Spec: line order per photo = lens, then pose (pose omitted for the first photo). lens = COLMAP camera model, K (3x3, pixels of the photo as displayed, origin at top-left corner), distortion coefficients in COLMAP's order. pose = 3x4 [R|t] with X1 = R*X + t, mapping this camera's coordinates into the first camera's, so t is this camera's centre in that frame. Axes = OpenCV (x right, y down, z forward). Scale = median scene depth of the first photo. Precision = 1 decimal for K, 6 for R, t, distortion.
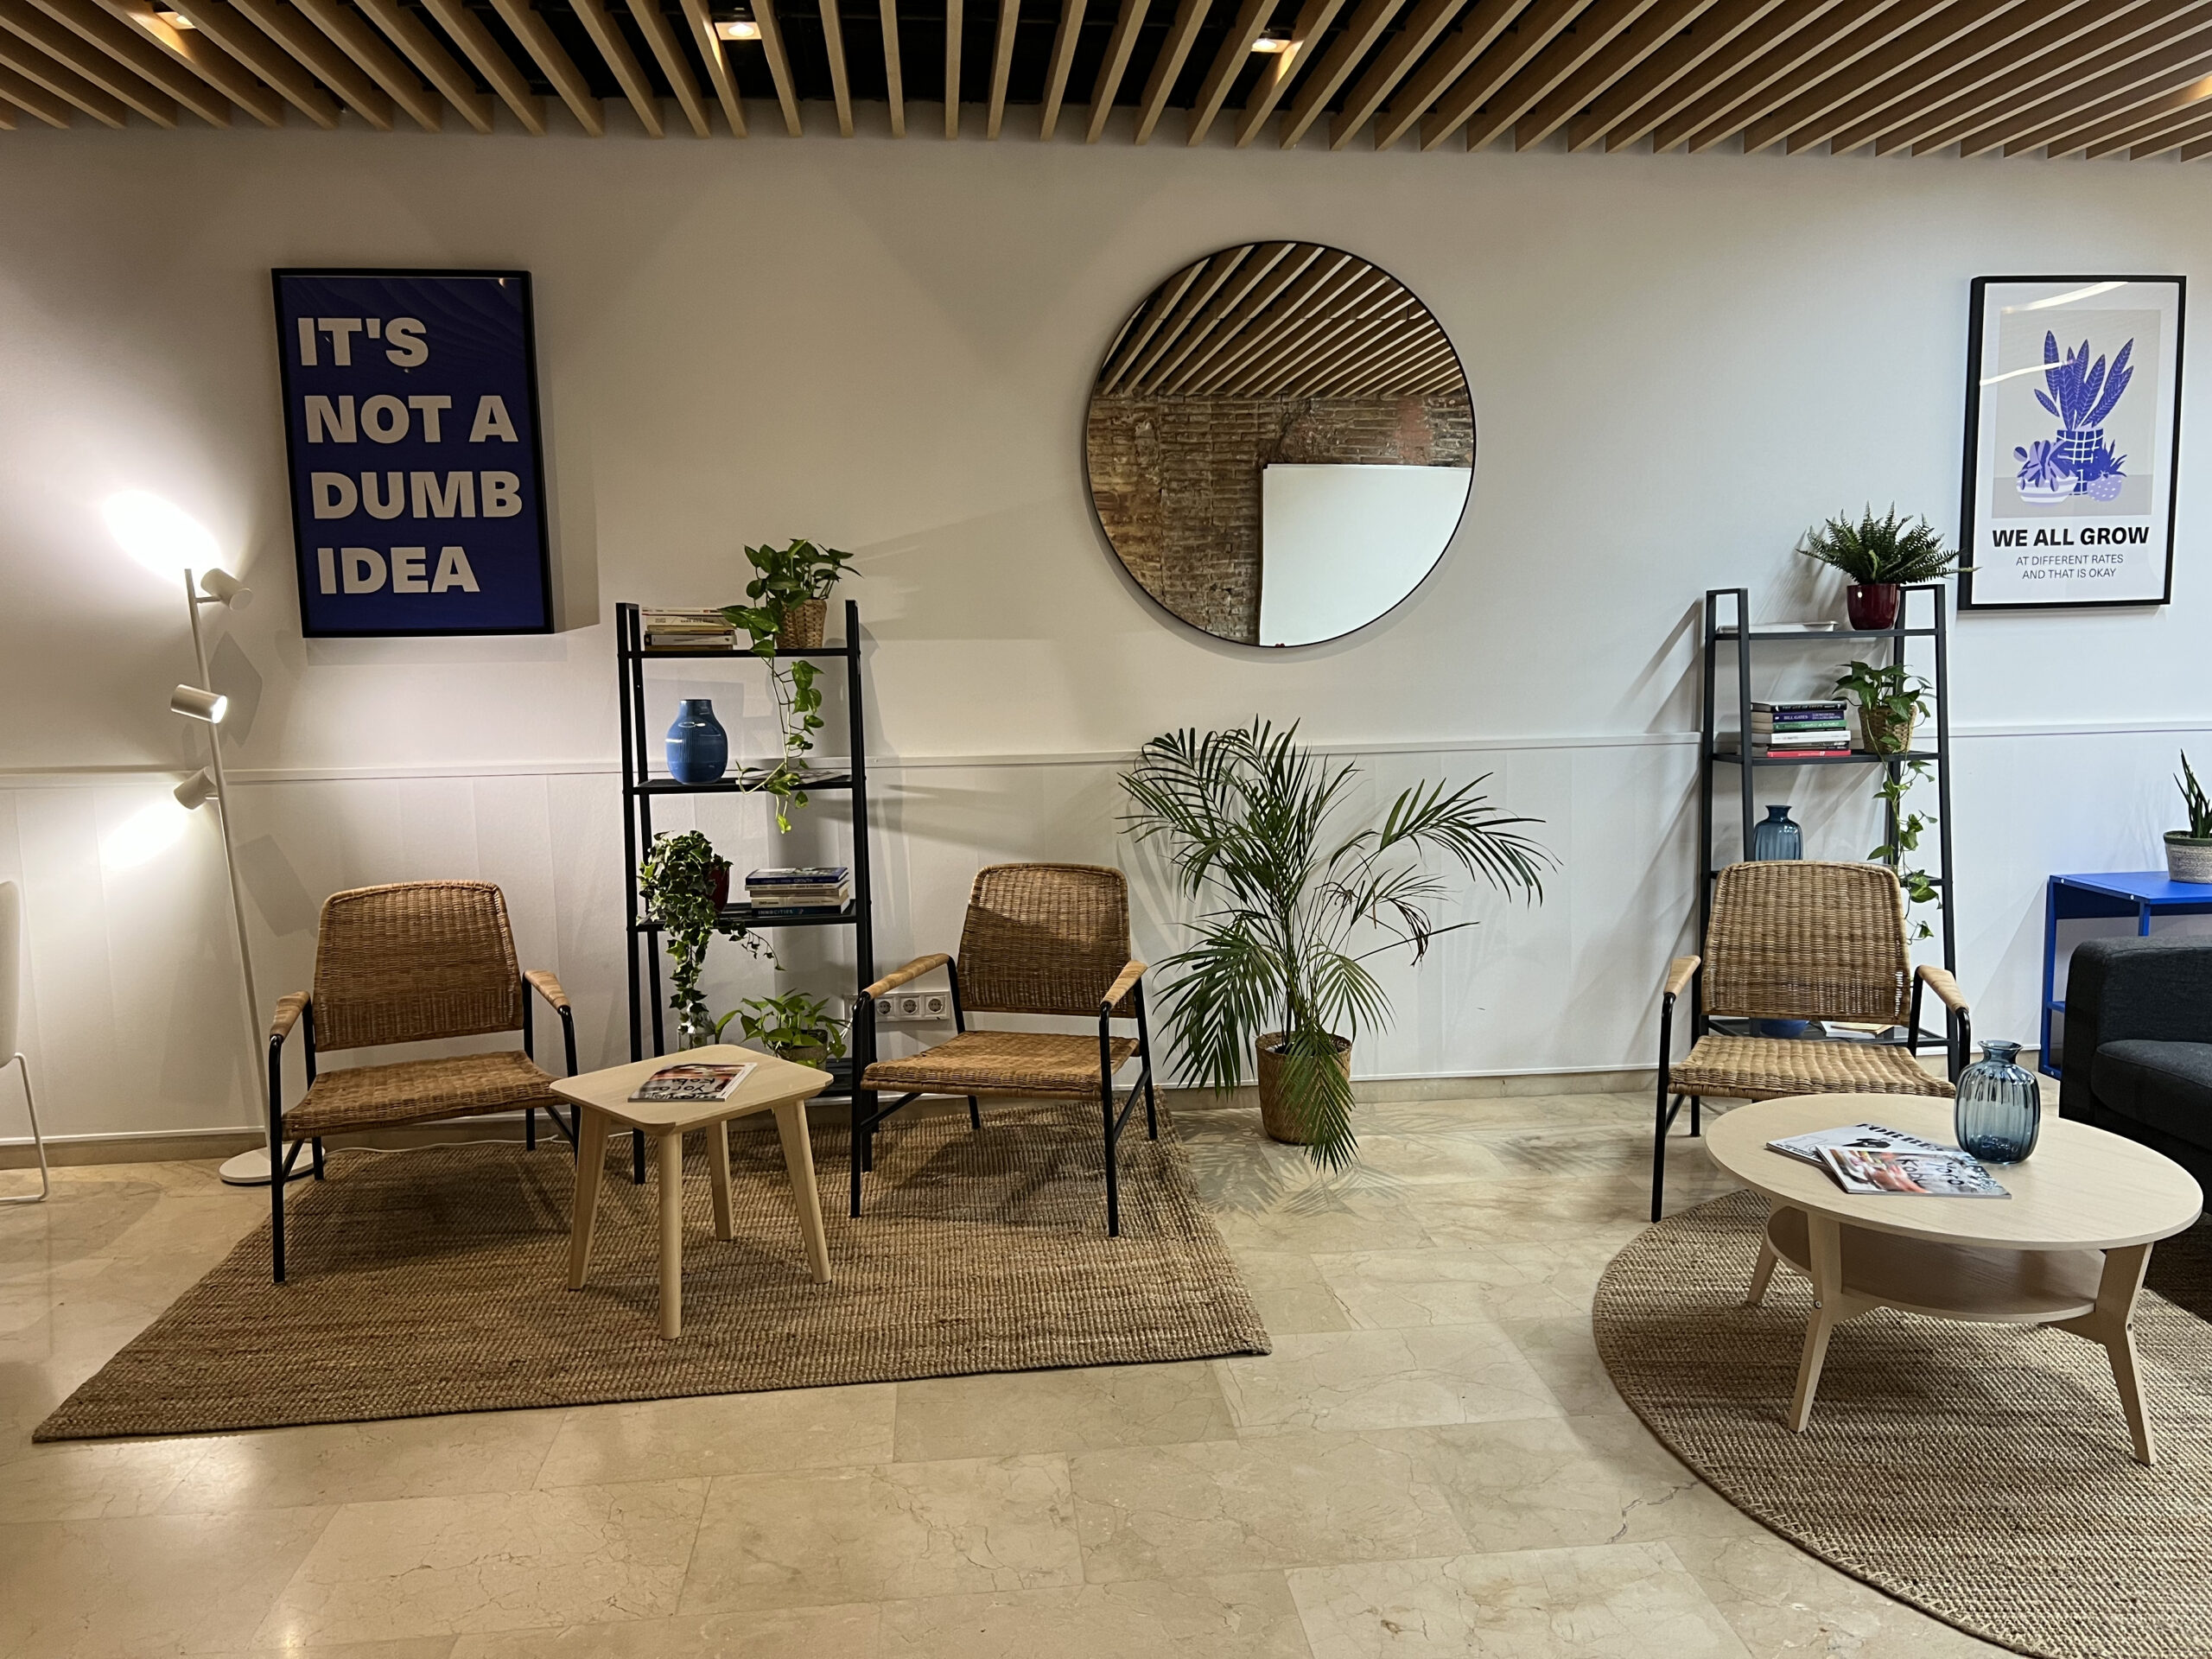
lens RADIAL K [[1677.7, 0, 1100.1], [0, 1677.7, 837.2], [0, 0, 1]] dist [0.008335, -0.003223]
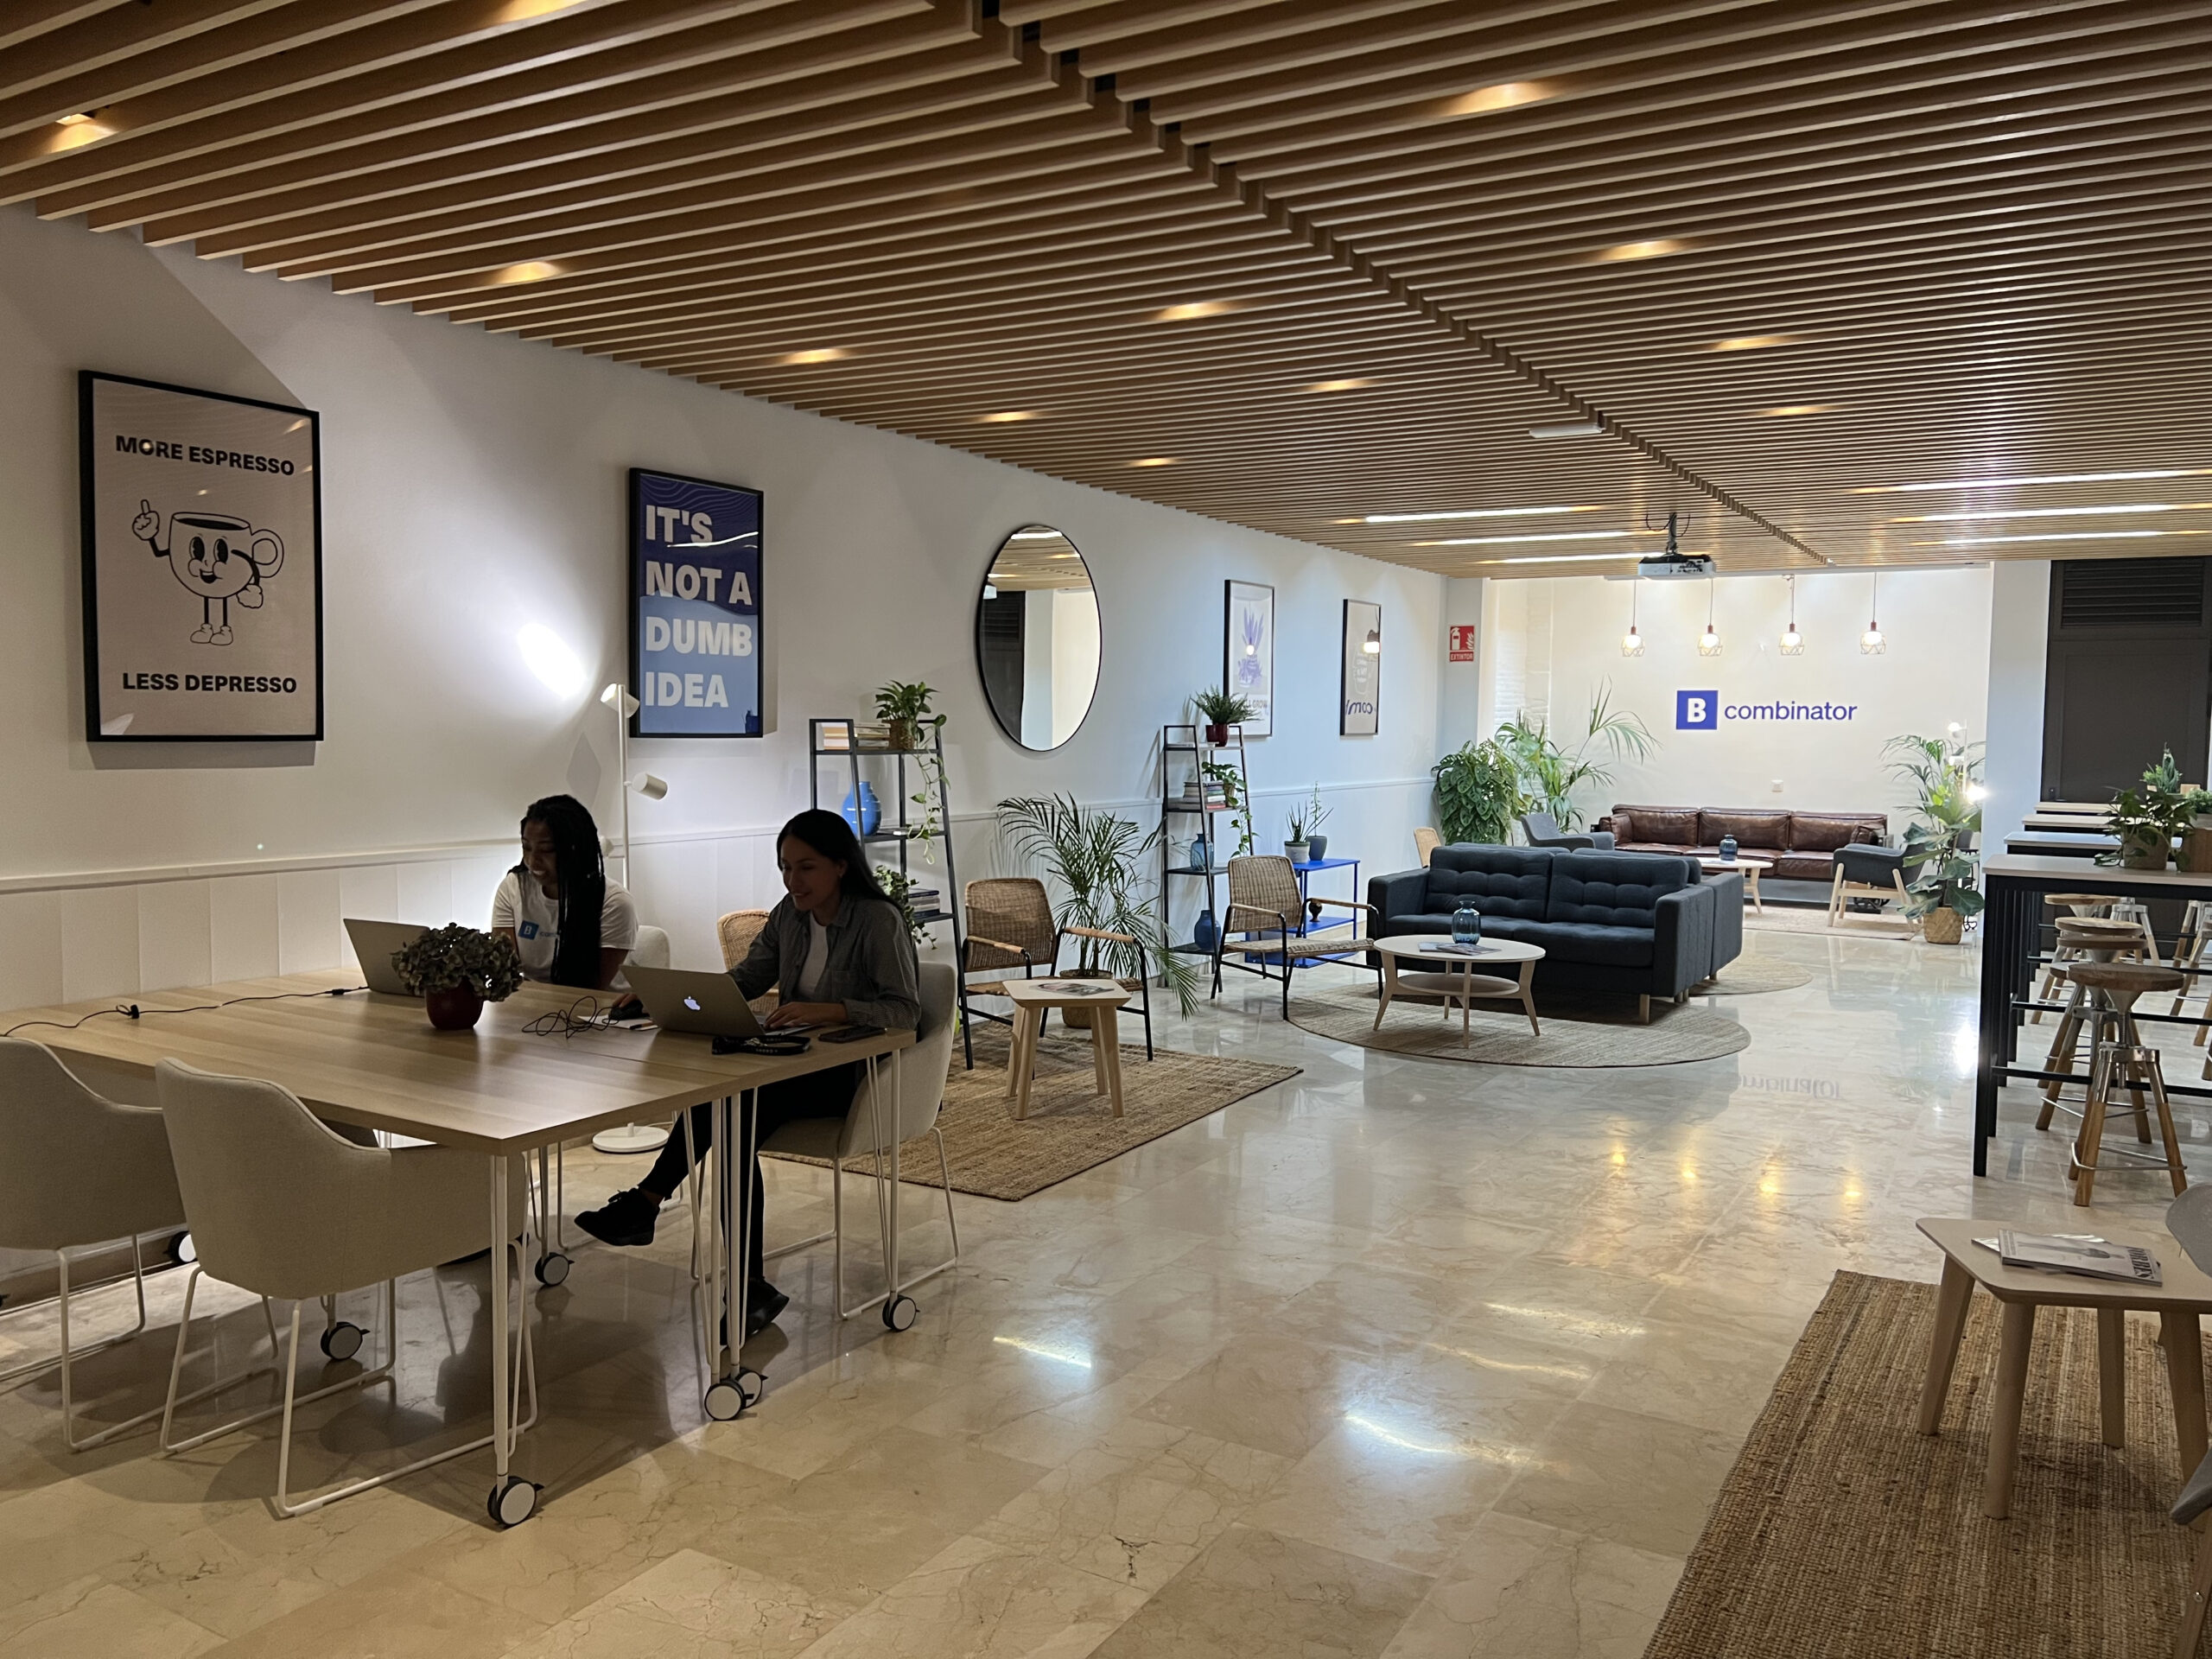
lens RADIAL K [[1677.7, 0, 1094.7], [0, 1677.7, 828.0], [0, 0, 1]] dist [0.008335, -0.003223]
pose [[0.594247, -0.029401, 0.803745, -1.206056], [0.095653, 0.994823, -0.034330, 0.029570], [-0.798574, 0.097281, 0.593983, -0.065239]]
